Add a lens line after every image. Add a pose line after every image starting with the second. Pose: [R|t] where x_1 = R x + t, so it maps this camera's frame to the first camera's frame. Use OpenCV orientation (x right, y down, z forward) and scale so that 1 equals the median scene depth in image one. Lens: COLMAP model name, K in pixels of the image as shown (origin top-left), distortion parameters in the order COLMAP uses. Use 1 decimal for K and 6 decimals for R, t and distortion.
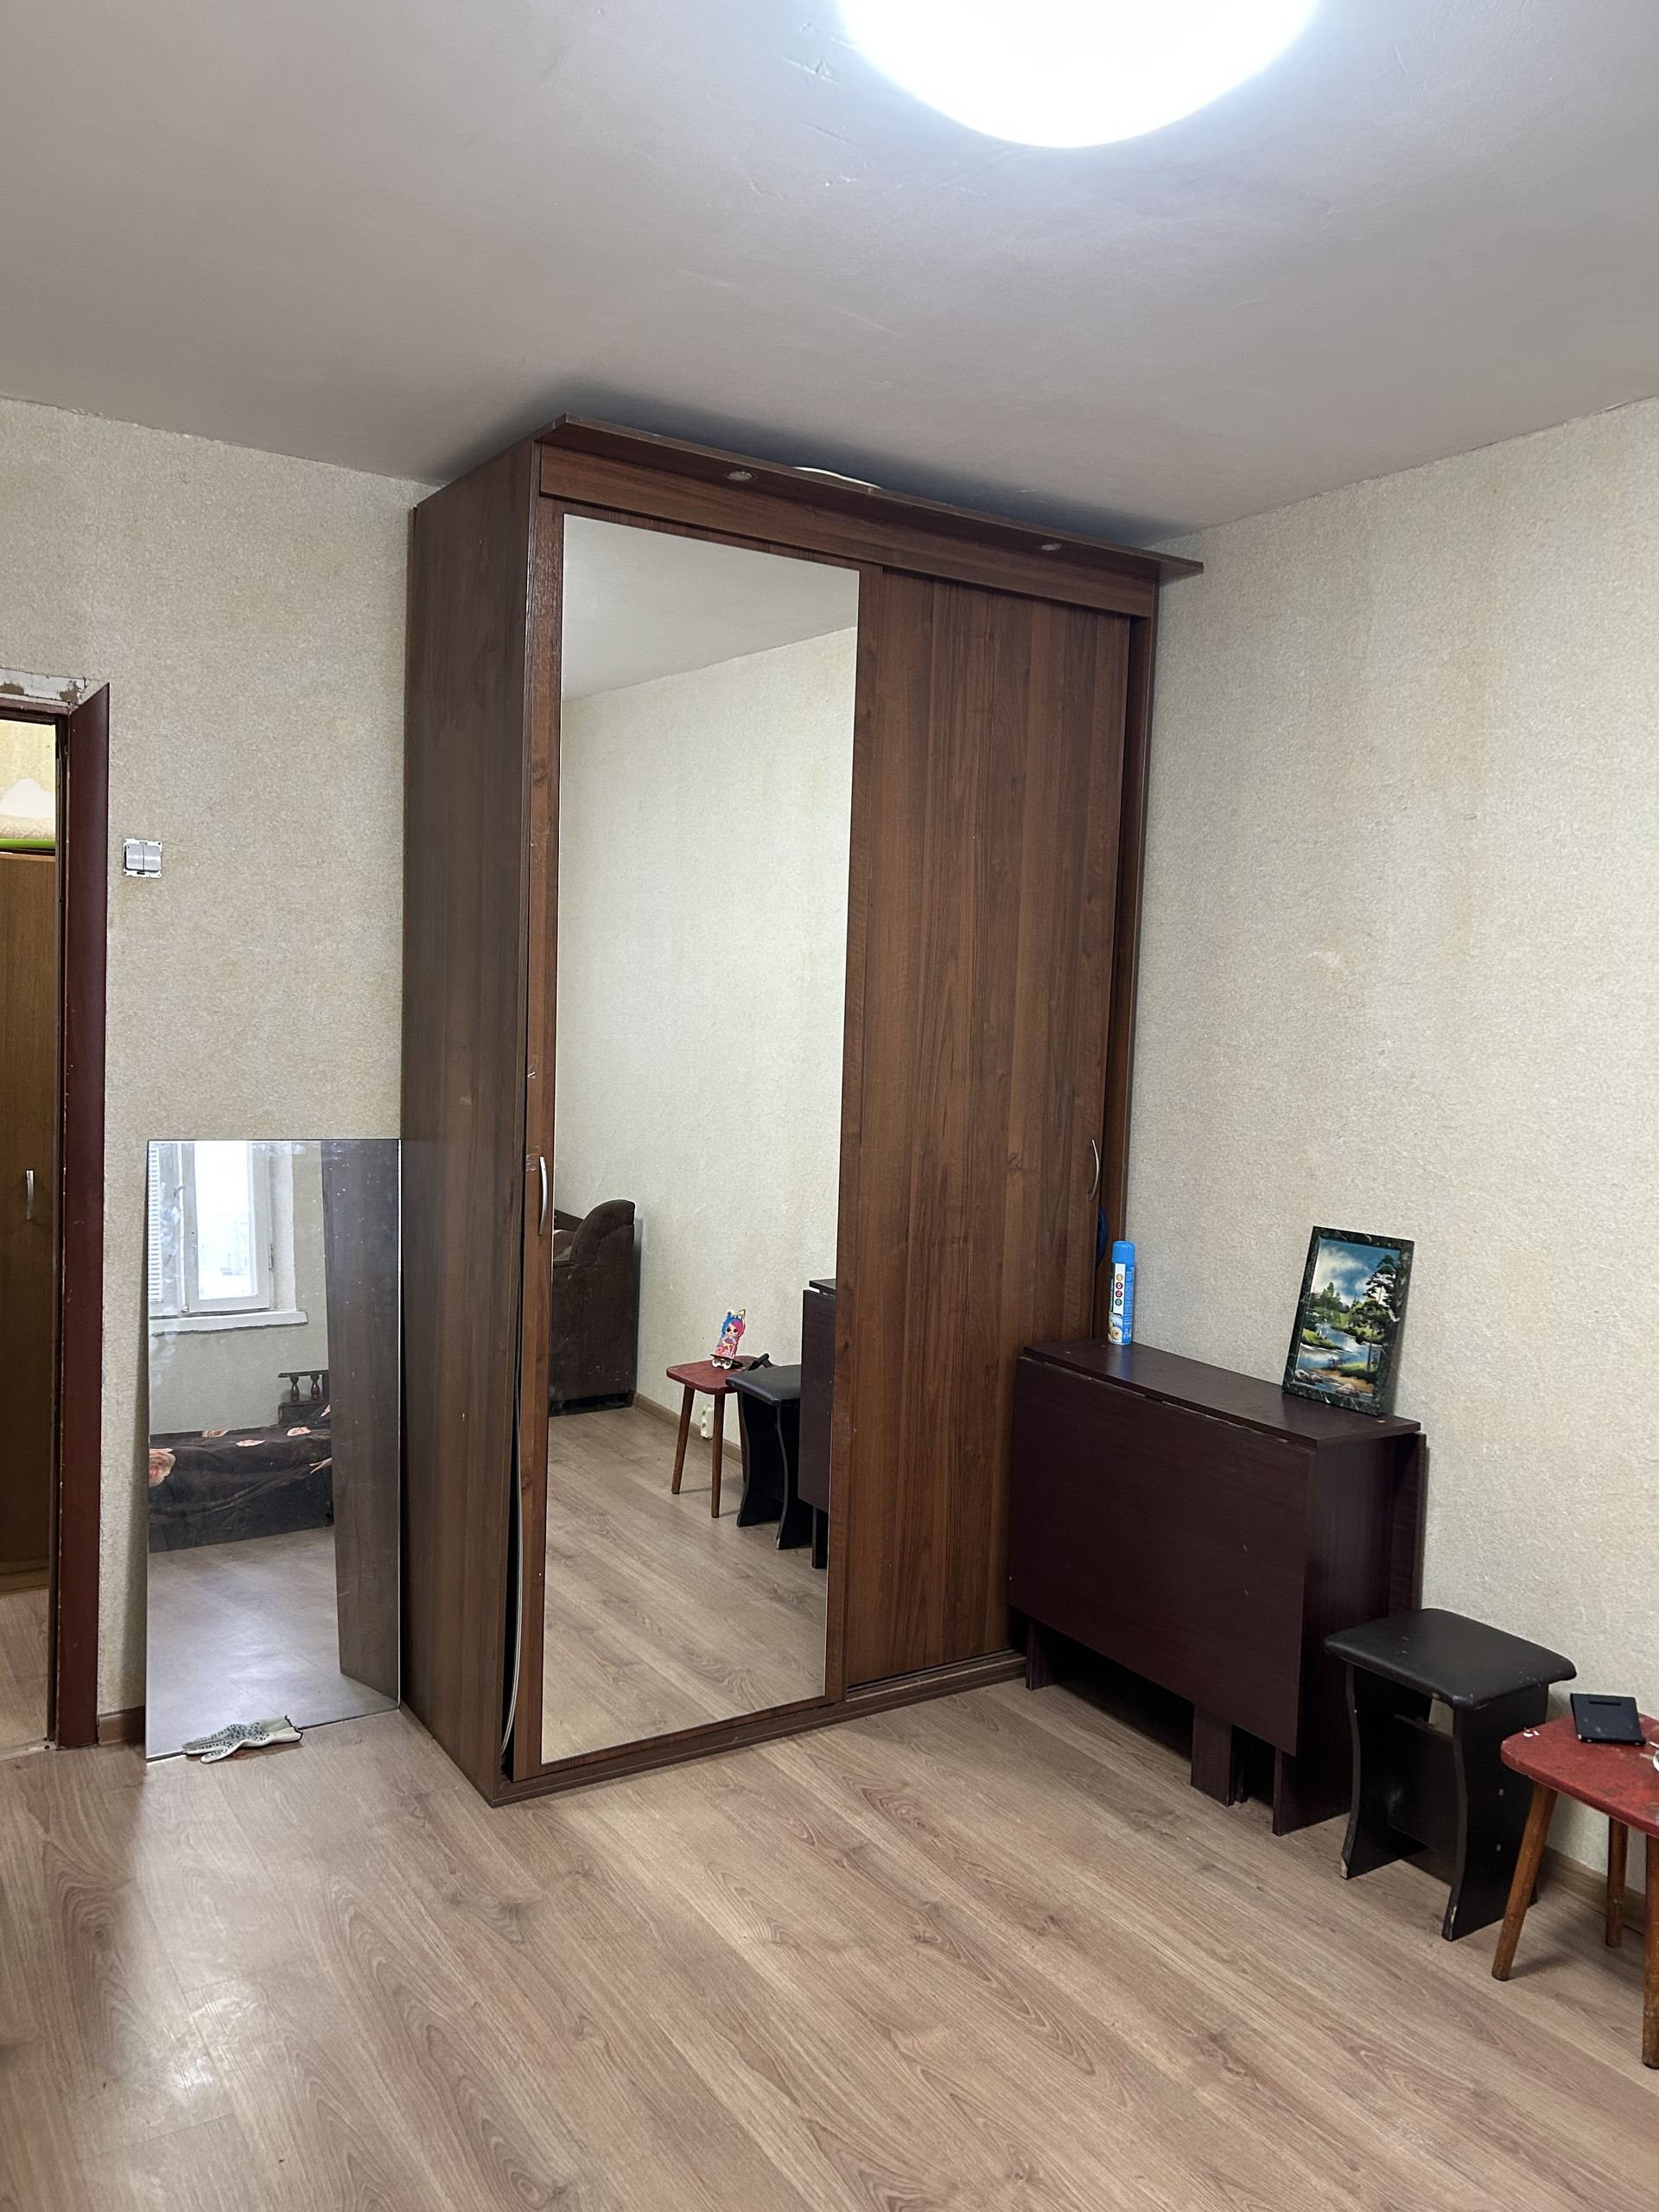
lens RADIAL K [[1667.2, 0, 828.9], [0, 1667.2, 1105.5], [0, 0, 1]] dist [0.059298, -0.063658]
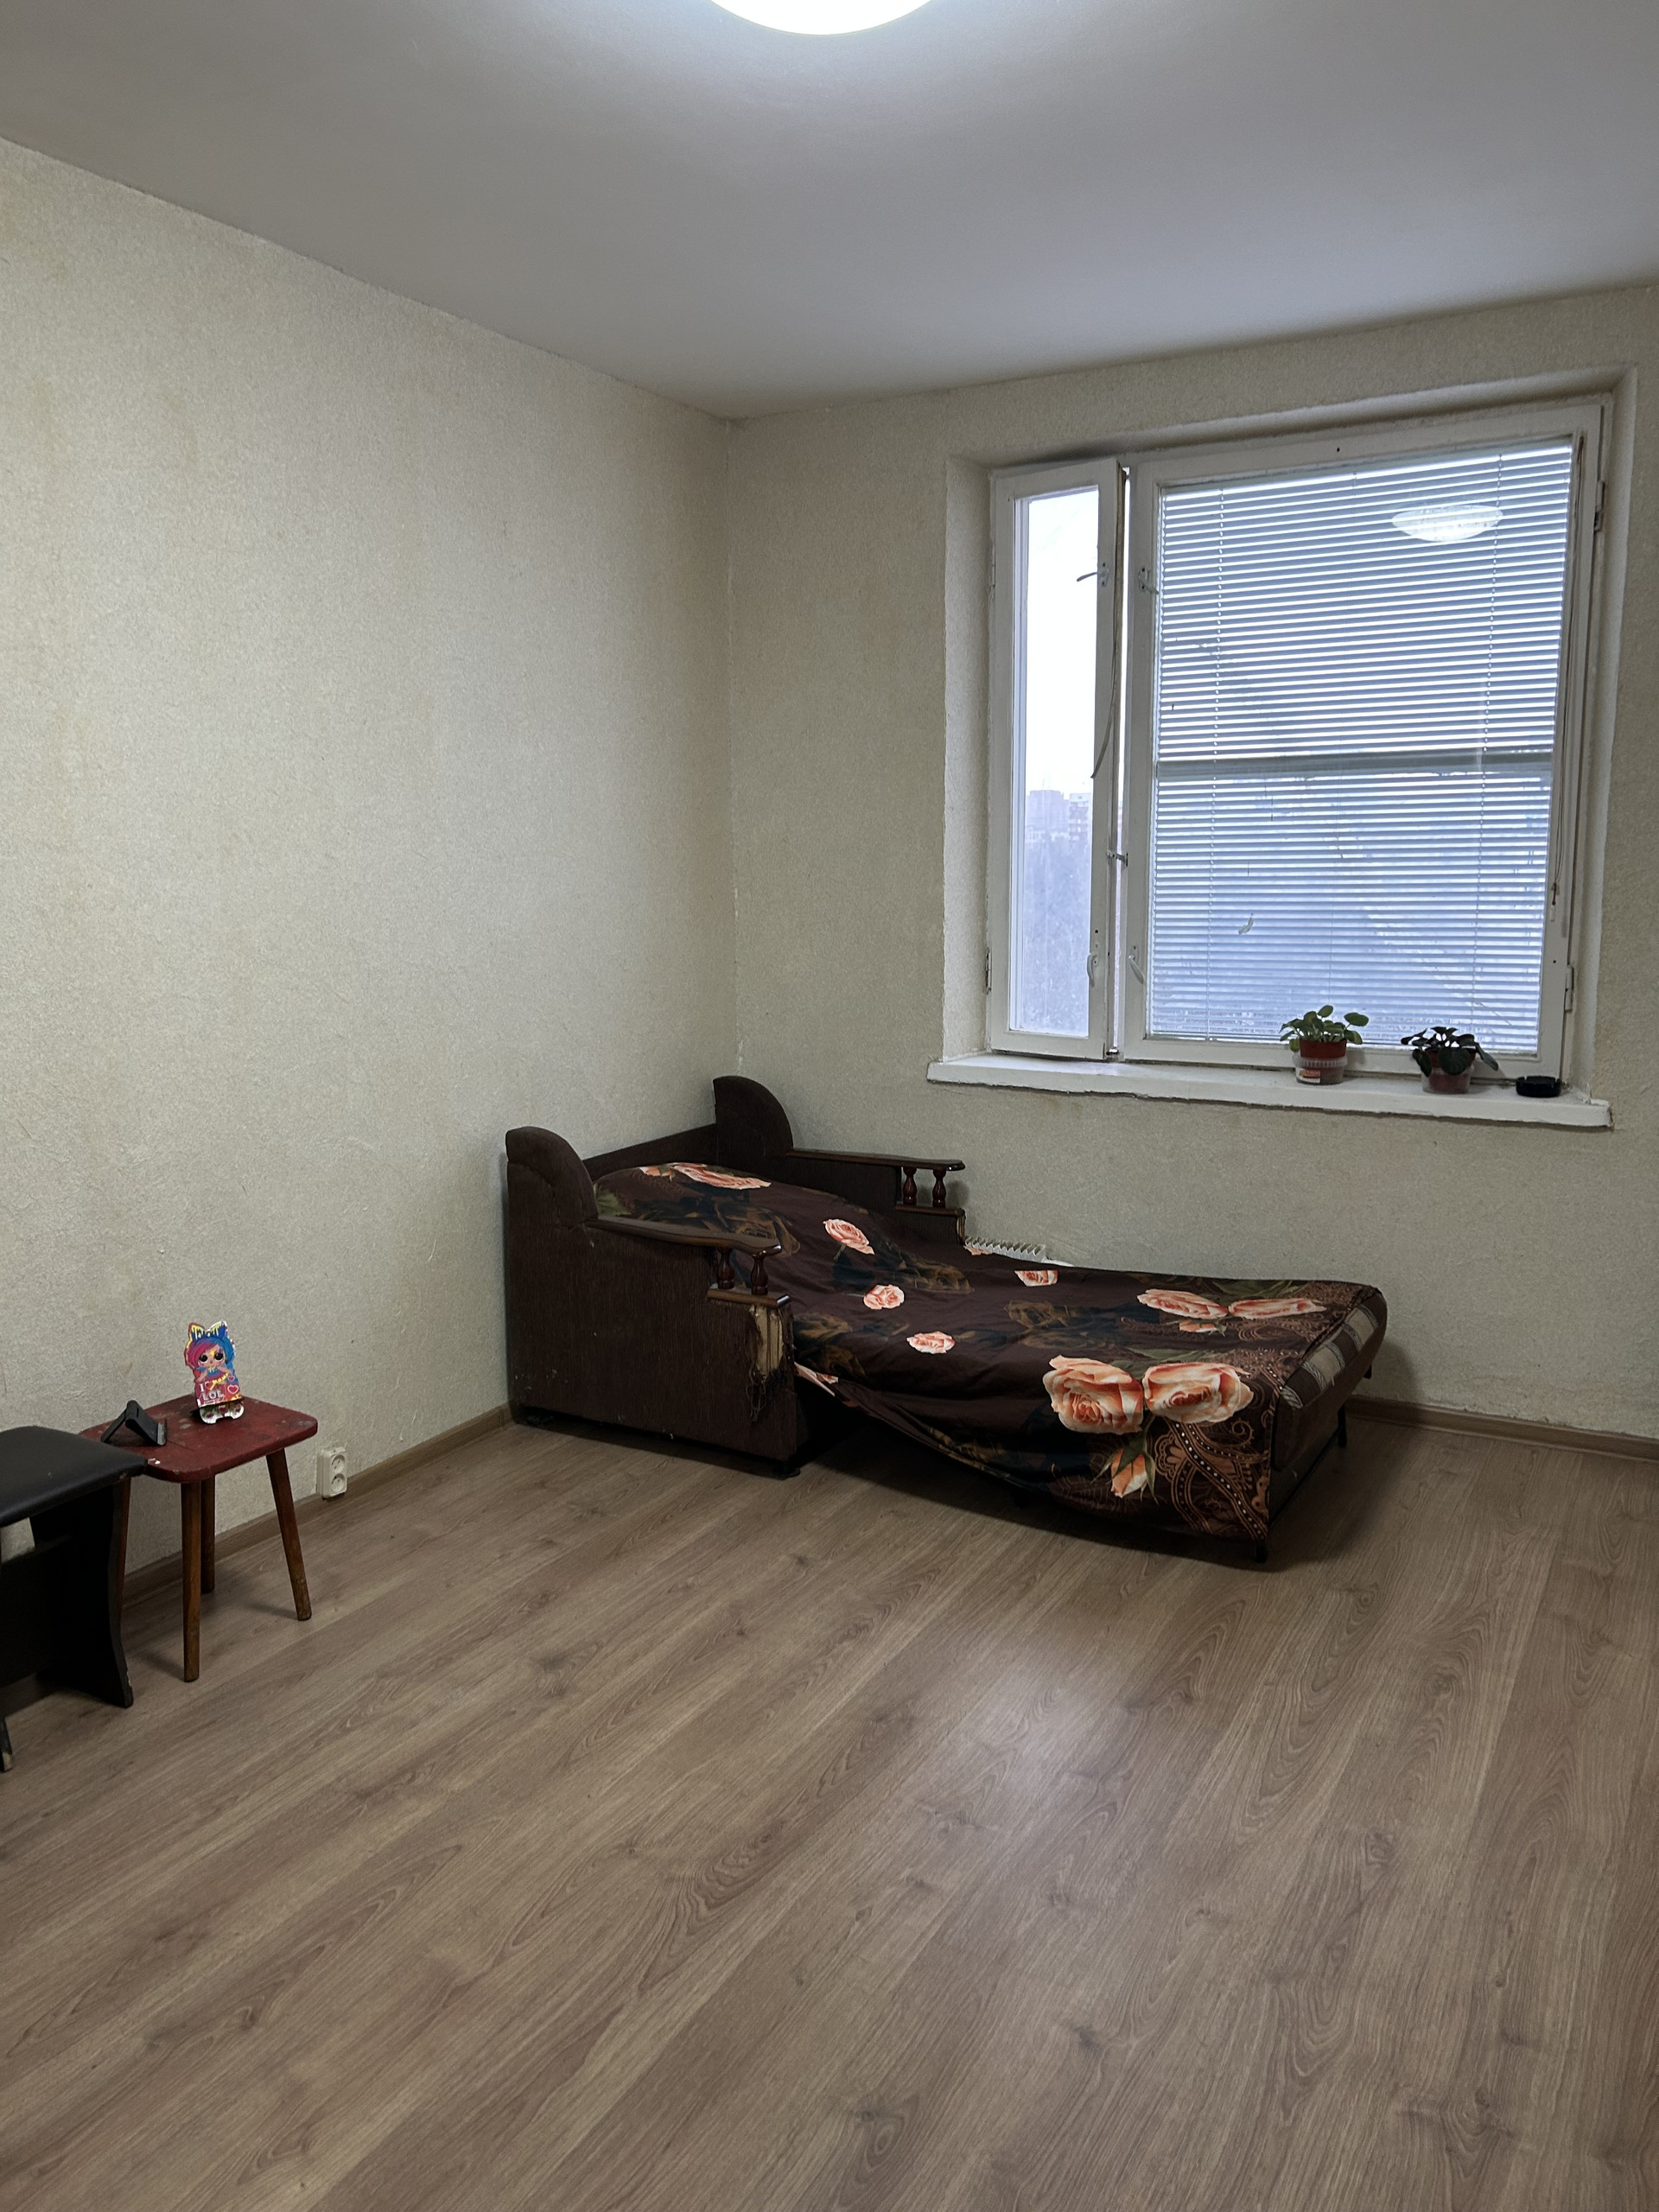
lens RADIAL K [[1667.2, 0, 826.9], [0, 1667.2, 1105.7], [0, 0, 1]] dist [0.059298, -0.063658]
pose [[-0.480073, -0.169090, 0.860778, -0.715302], [0.045038, 0.975202, 0.216686, -0.062039], [-0.876071, 0.142793, -0.460553, 1.170922]]
